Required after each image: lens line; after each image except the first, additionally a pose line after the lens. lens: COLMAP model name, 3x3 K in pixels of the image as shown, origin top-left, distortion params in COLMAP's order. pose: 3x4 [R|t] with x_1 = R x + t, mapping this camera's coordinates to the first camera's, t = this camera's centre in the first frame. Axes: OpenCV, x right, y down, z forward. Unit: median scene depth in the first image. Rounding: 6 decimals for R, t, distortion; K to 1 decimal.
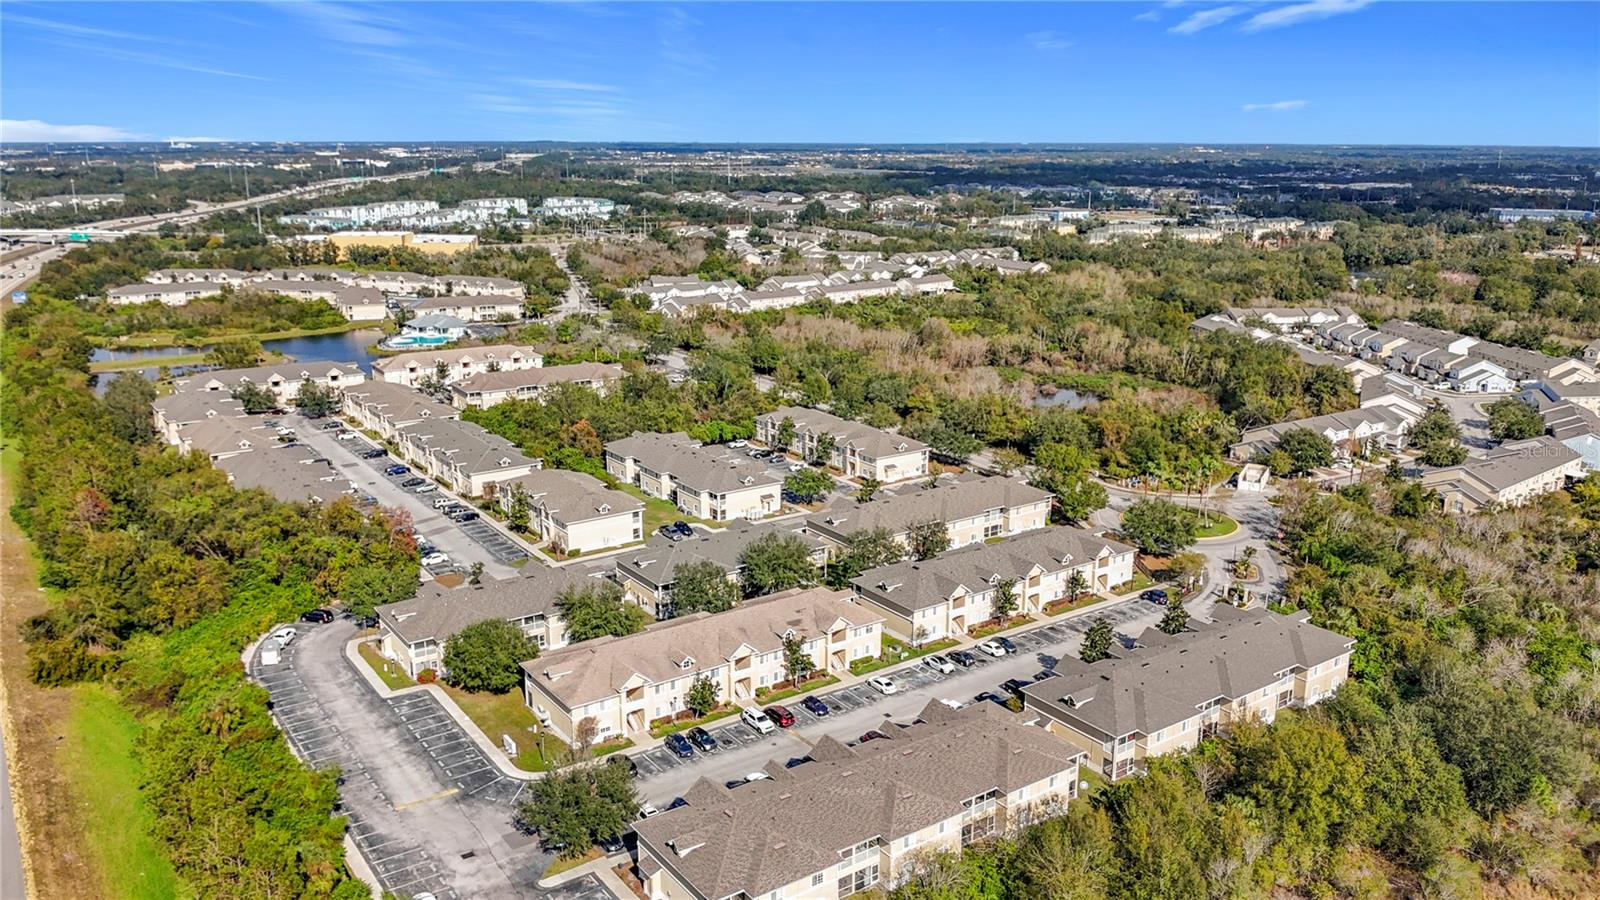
lens RADIAL K [[1214.8, 0, 800.0], [0, 1214.8, 450.0], [0, 0, 1]] dist [0.050126, -0.126926]
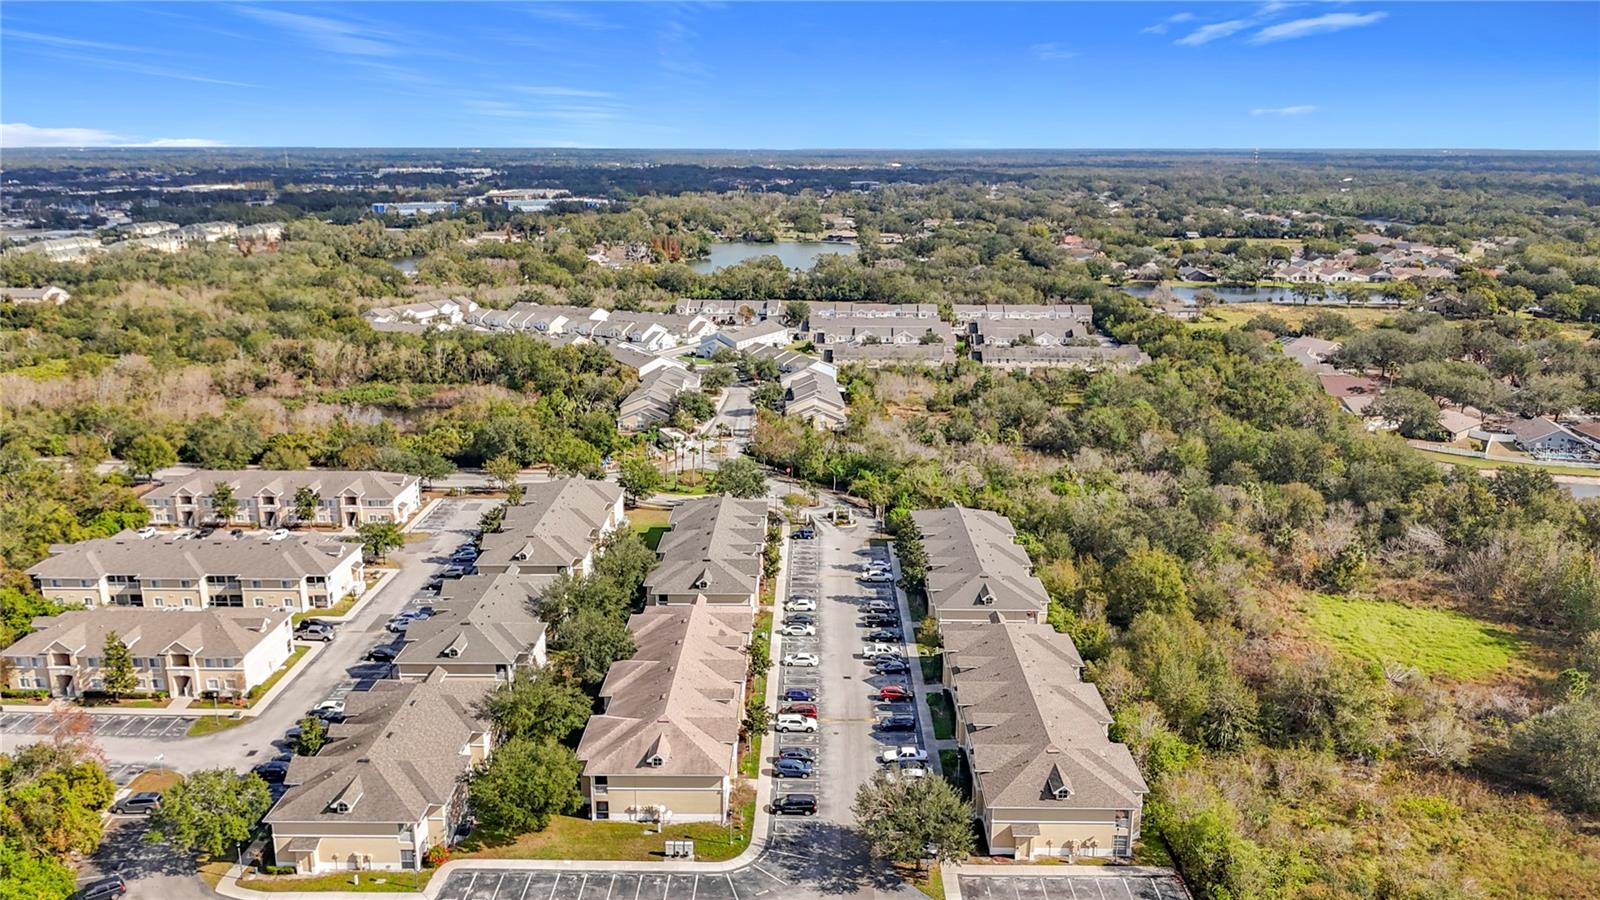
lens RADIAL K [[1209.4, 0, 792.7], [0, 1209.4, 460.5], [0, 0, 1]] dist [0.065867, -0.110530]
pose [[0.590777, -0.208236, 0.779500, -0.616627], [0.203638, 0.973326, 0.105679, -0.074496], [-0.780714, 0.096303, 0.617424, 0.298721]]
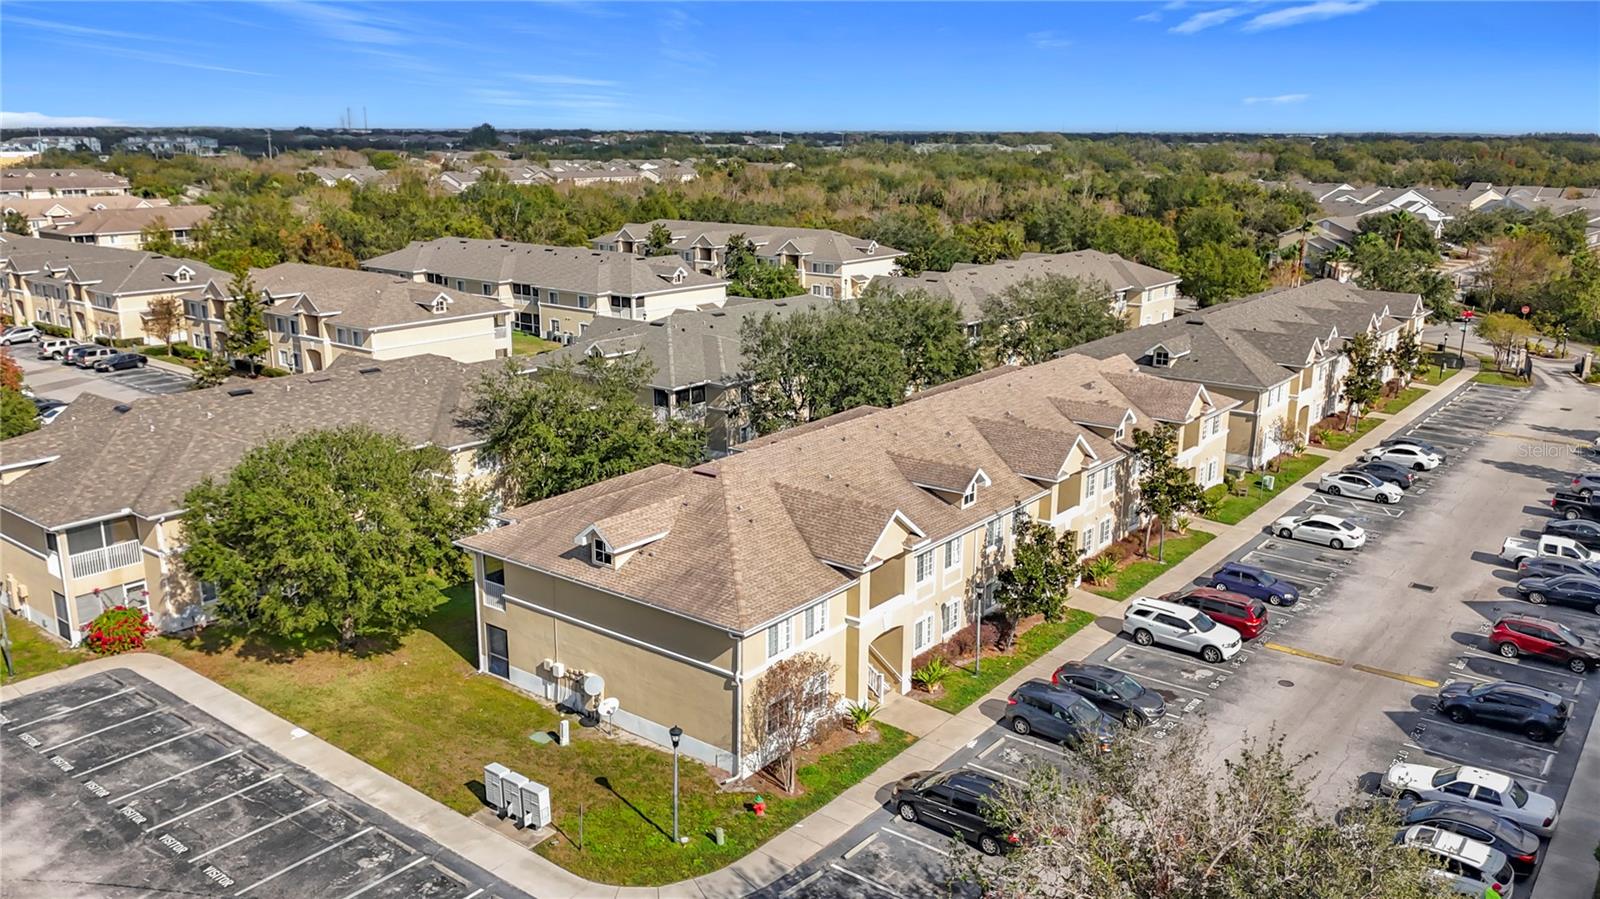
lens RADIAL K [[1247.2, 0, 800.0], [0, 1247.2, 449.5], [0, 0, 1]] dist [0.035809, -0.091173]
pose [[0.956269, -0.069542, 0.284102, -0.194599], [0.069813, 0.997518, 0.009186, 0.127978], [-0.284036, 0.011049, 0.958750, 0.549629]]
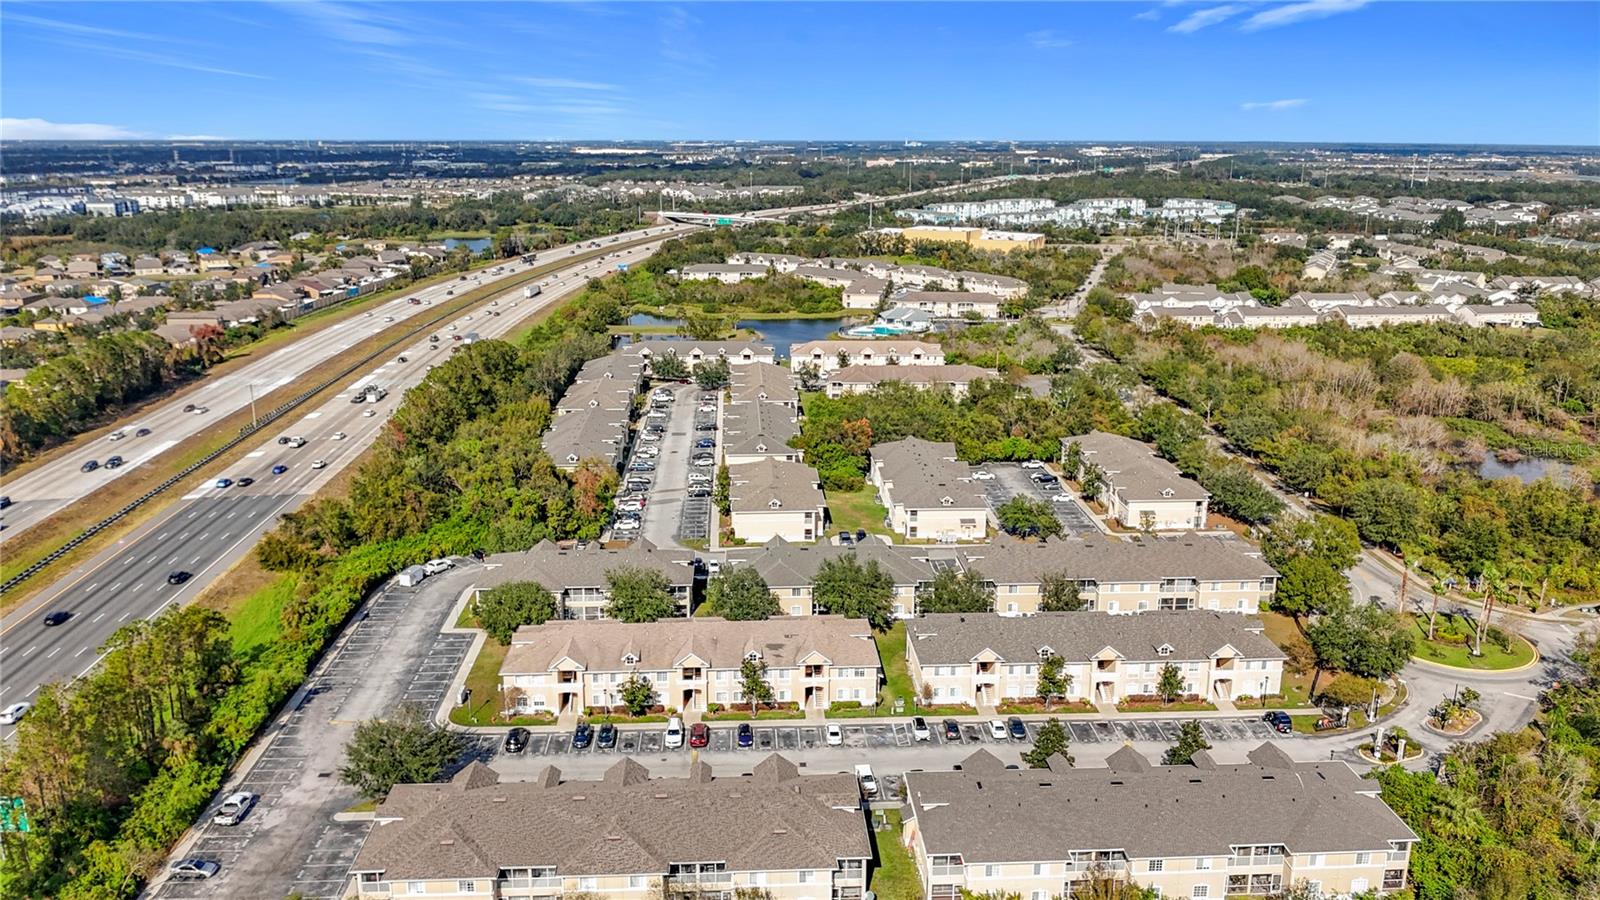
lens RADIAL K [[1208.9, 0, 800.0], [0, 1208.9, 450.0], [0, 0, 1]] dist [0.036821, -0.093043]
pose [[0.846954, 0.132440, -0.514906, 0.420981], [-0.131645, 0.990559, 0.038245, -0.043098], [0.515110, 0.035393, 0.856393, 0.171337]]
